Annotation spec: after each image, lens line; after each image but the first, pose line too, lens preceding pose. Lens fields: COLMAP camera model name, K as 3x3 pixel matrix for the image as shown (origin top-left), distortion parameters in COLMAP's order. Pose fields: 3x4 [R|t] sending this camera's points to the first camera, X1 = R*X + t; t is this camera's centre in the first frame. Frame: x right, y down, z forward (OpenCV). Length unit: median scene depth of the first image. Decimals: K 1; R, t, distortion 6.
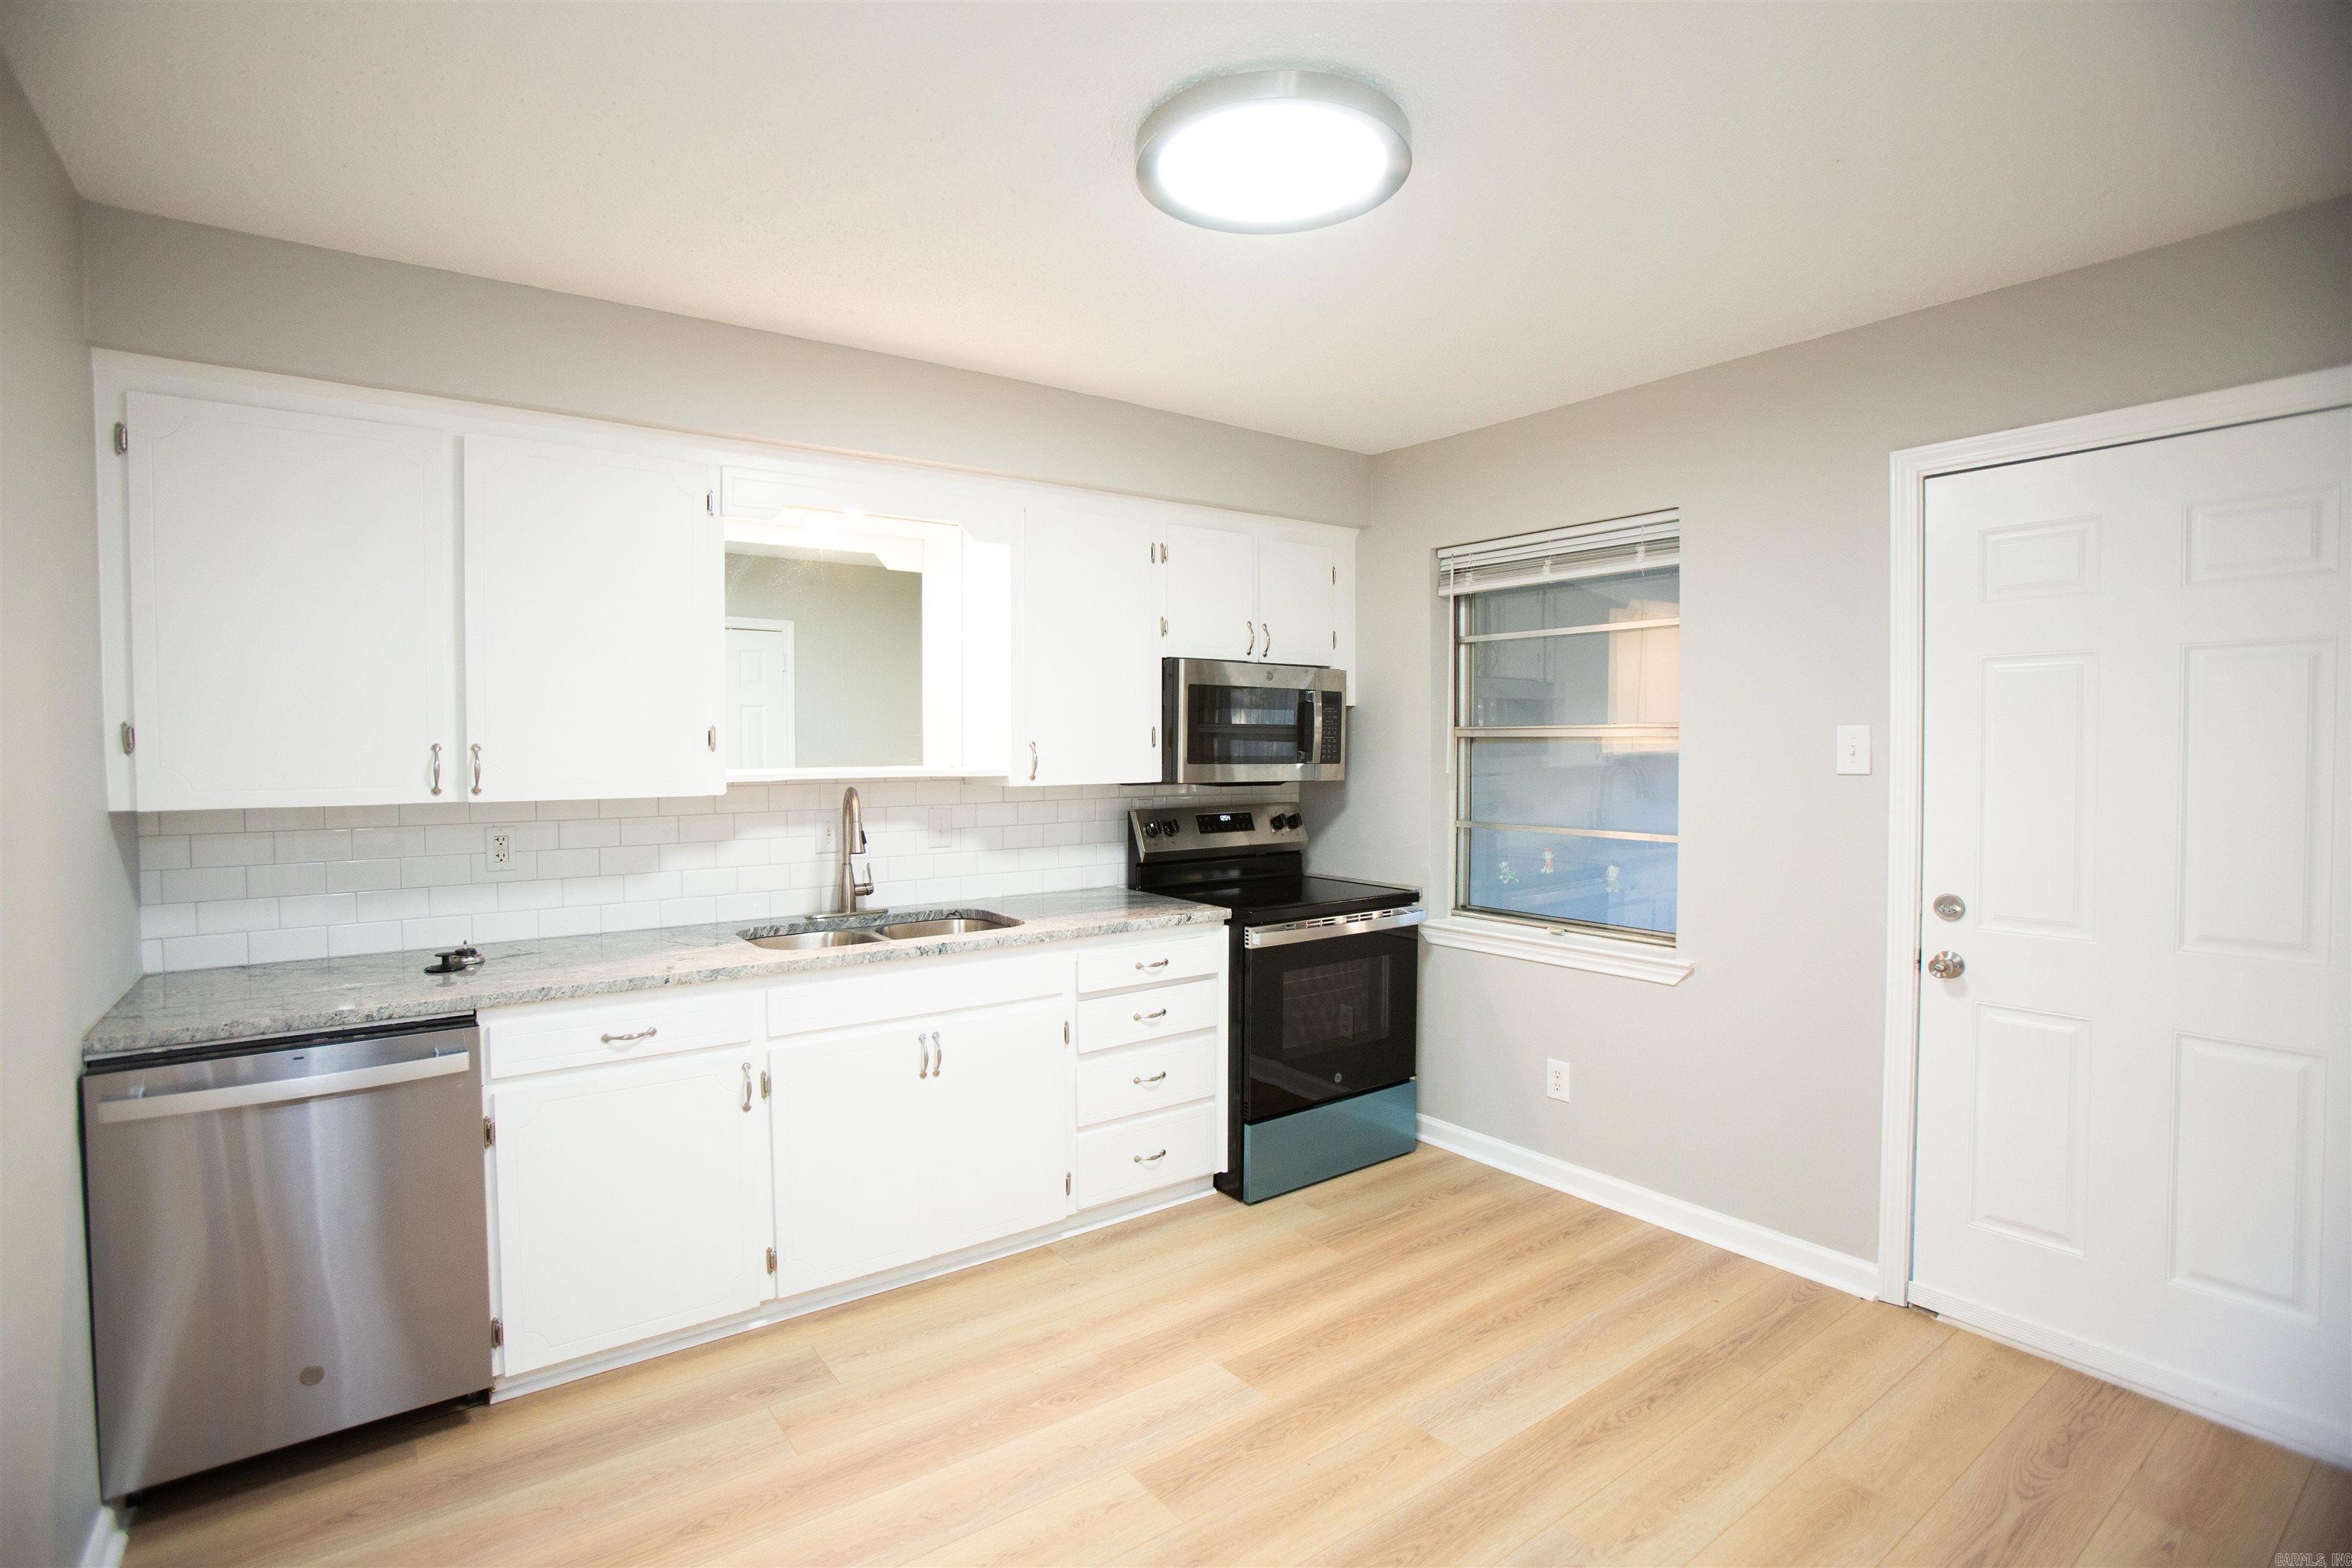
lens RADIAL K [[1117.4, 0, 1124.6], [0, 1117.4, 756.1], [0, 0, 1]] dist [-0.077105, 0.035997]
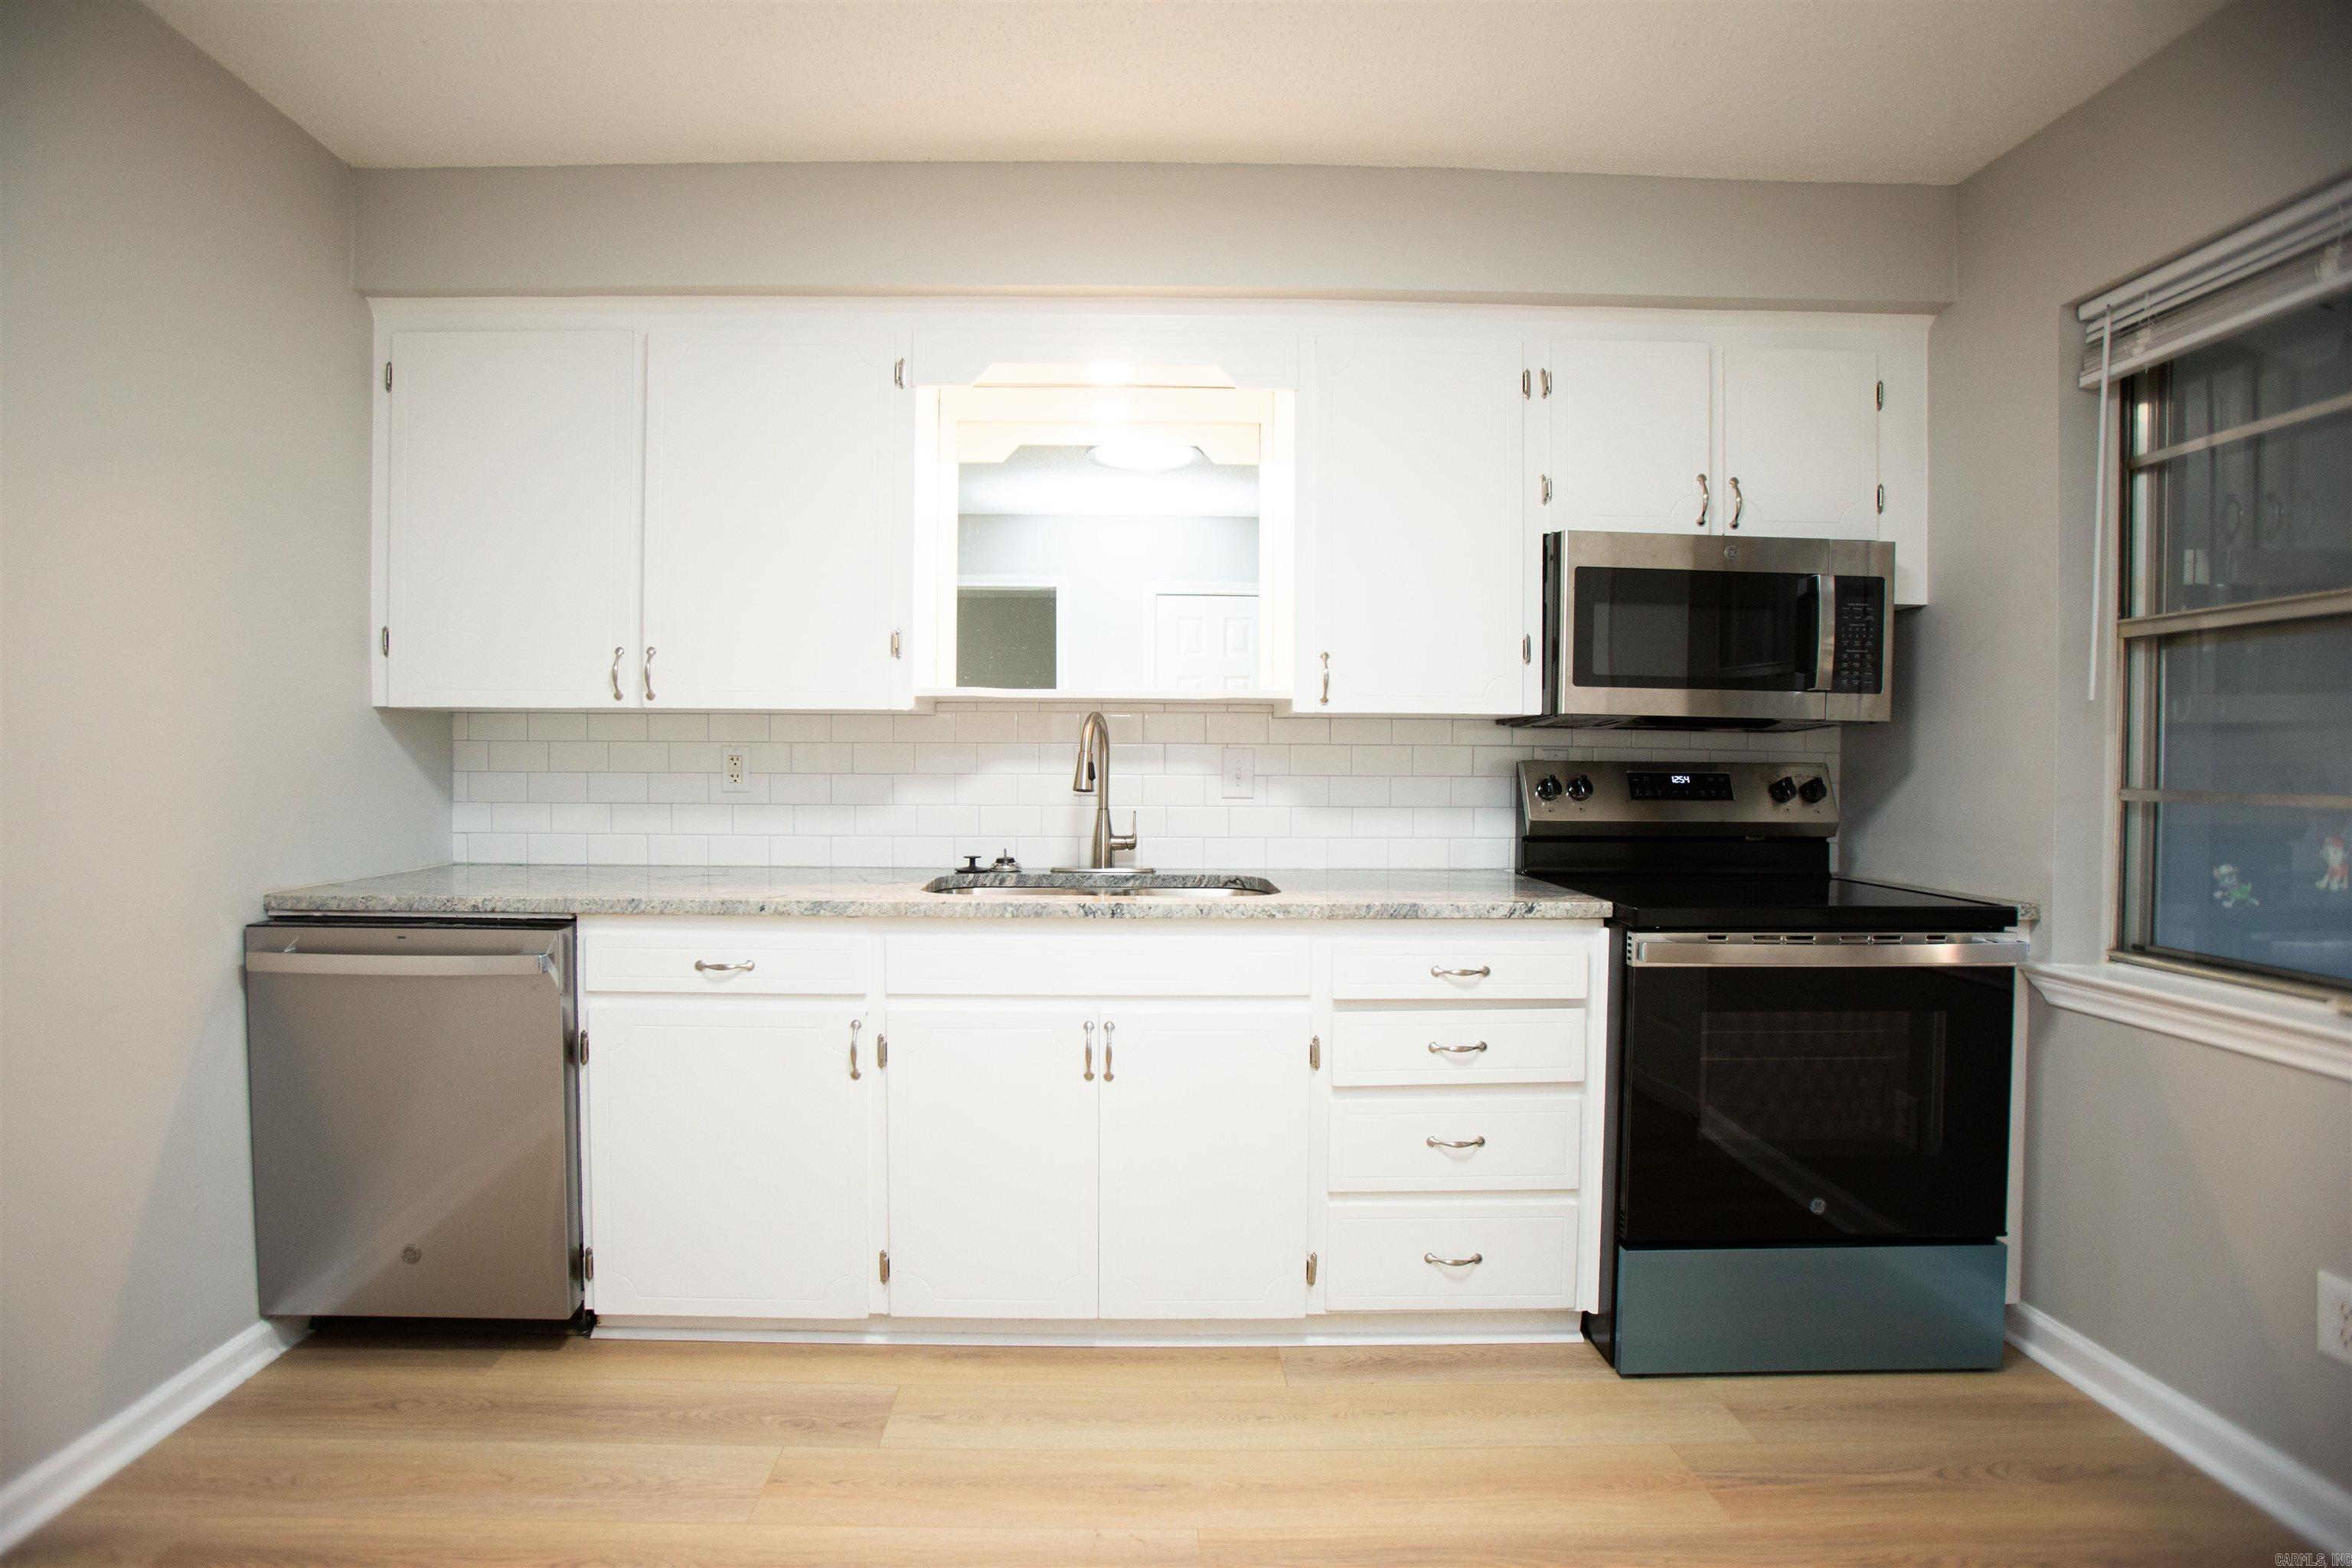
lens RADIAL K [[1117.4, 0, 1124.6], [0, 1117.4, 756.1], [0, 0, 1]] dist [-0.077105, 0.035997]
pose [[0.824889, 0.008658, -0.565229, 0.225544], [-0.017283, 0.999802, -0.009909, 0.065458], [0.565031, 0.017943, 0.824874, 0.327710]]
